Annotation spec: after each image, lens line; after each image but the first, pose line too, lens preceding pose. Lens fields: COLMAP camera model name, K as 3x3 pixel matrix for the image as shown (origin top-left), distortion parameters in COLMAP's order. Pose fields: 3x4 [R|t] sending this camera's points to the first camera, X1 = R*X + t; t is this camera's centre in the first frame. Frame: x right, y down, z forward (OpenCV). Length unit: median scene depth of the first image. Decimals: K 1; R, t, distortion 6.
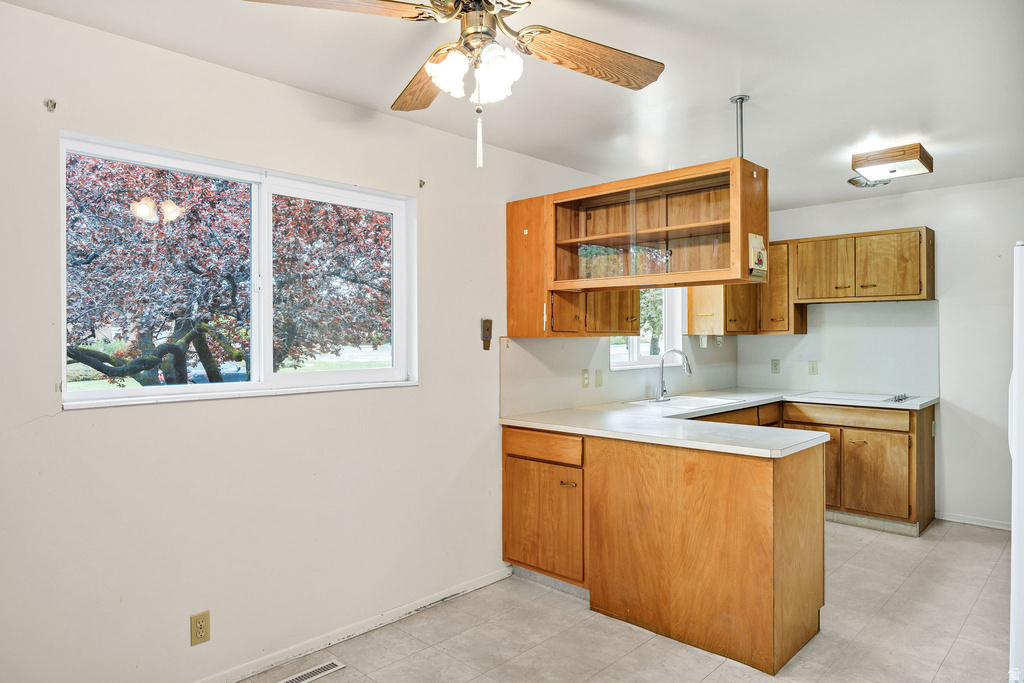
lens RADIAL K [[647.7, 0, 514.2], [0, 647.7, 338.7], [0, 0, 1]] dist [0.008246, 0.000646]
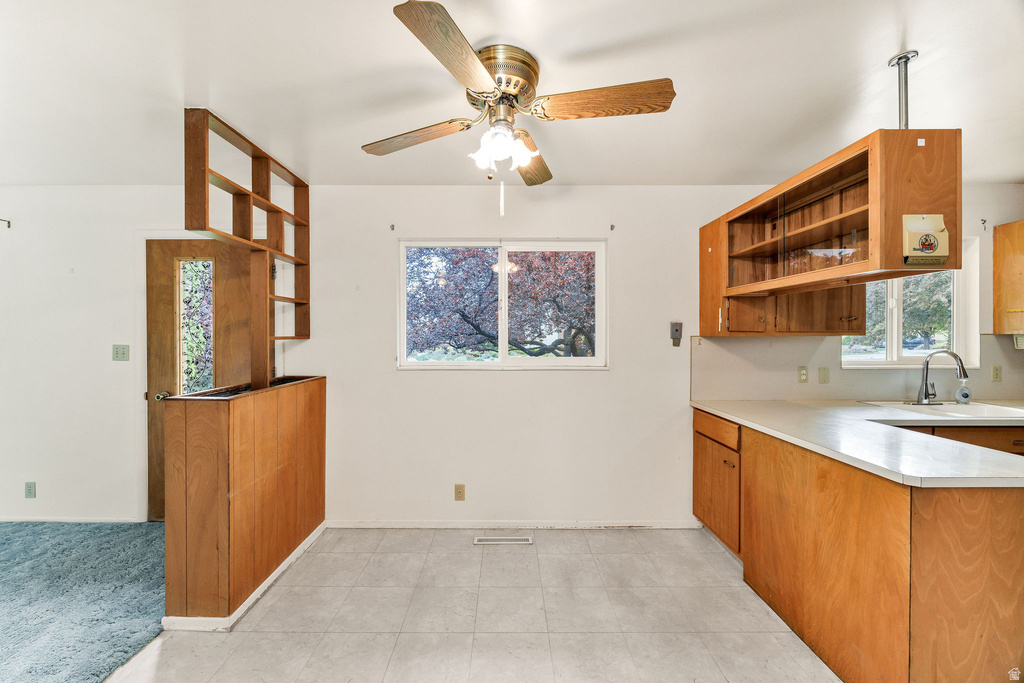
lens RADIAL K [[404.1, 0, 510.2], [0, 404.1, 339.3], [0, 0, 1]] dist [0.000783, -0.000448]
pose [[0.692767, 0.008640, -0.721110, 0.299335], [-0.002947, 0.999954, 0.009150, -0.002918], [0.721156, -0.004213, 0.692760, 0.203071]]
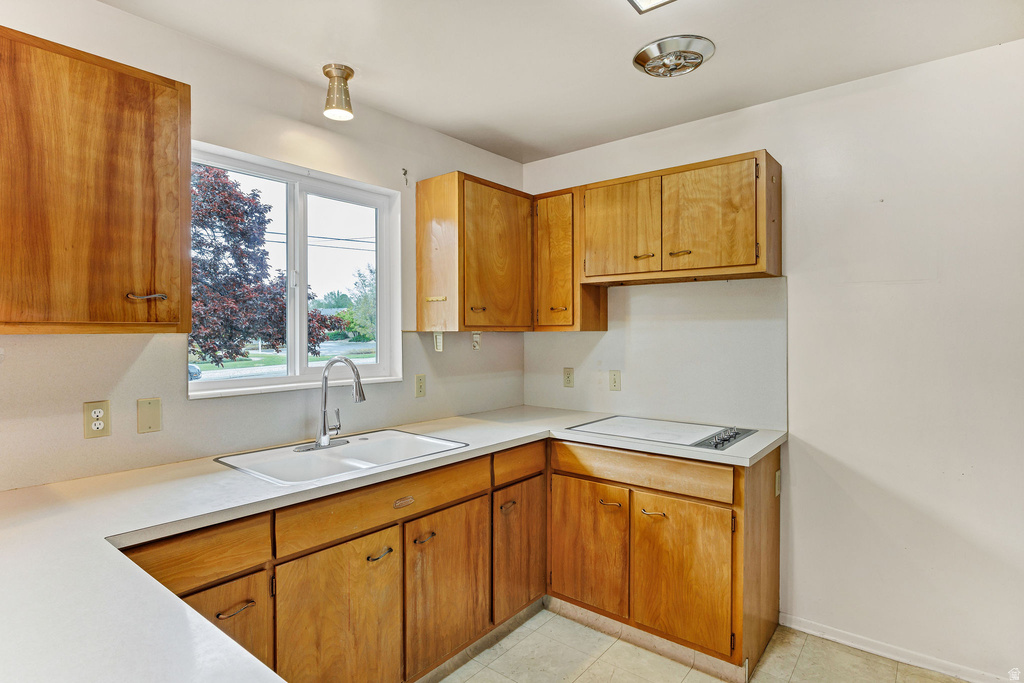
lens RADIAL K [[542.1, 0, 505.7], [0, 542.1, 338.0], [0, 0, 1]] dist [-0.006184, -0.004053]
pose [[0.997192, 0.001066, 0.074884, 0.451647], [-0.001454, 0.999986, 0.005126, -0.003101], [-0.074878, -0.005221, 0.997179, 0.658238]]
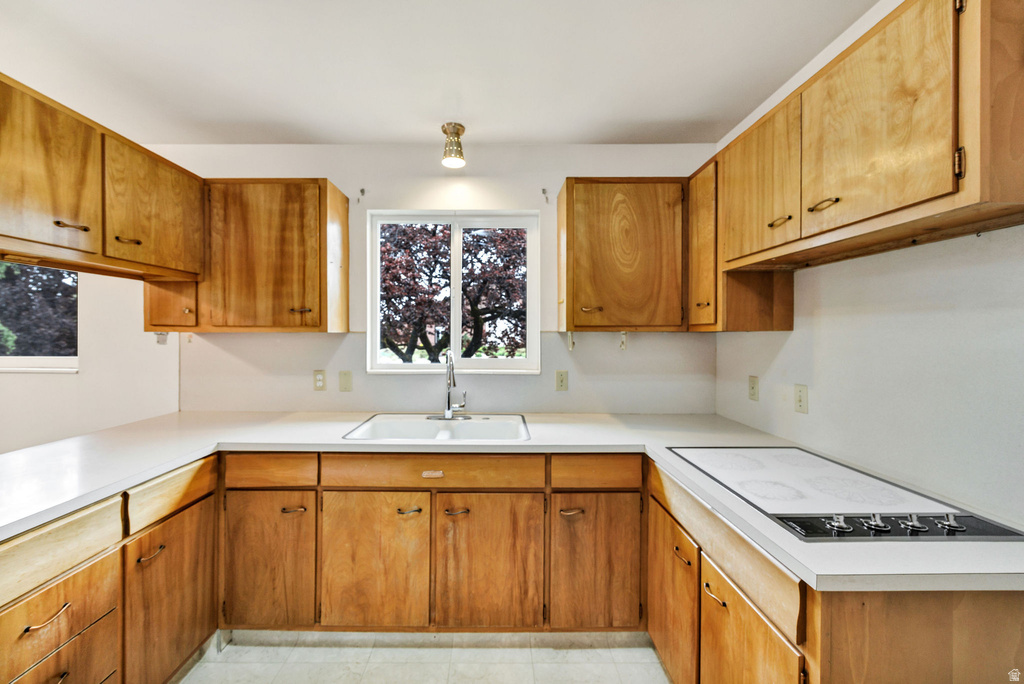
lens RADIAL K [[404.1, 0, 492.9], [0, 404.1, 337.7], [0, 0, 1]] dist [0.000783, -0.000448]
pose [[0.688872, 0.012336, -0.724778, 0.776096], [-0.008427, 0.999924, 0.009009, -0.003495], [0.724834, -0.000098, 0.688923, 0.918214]]
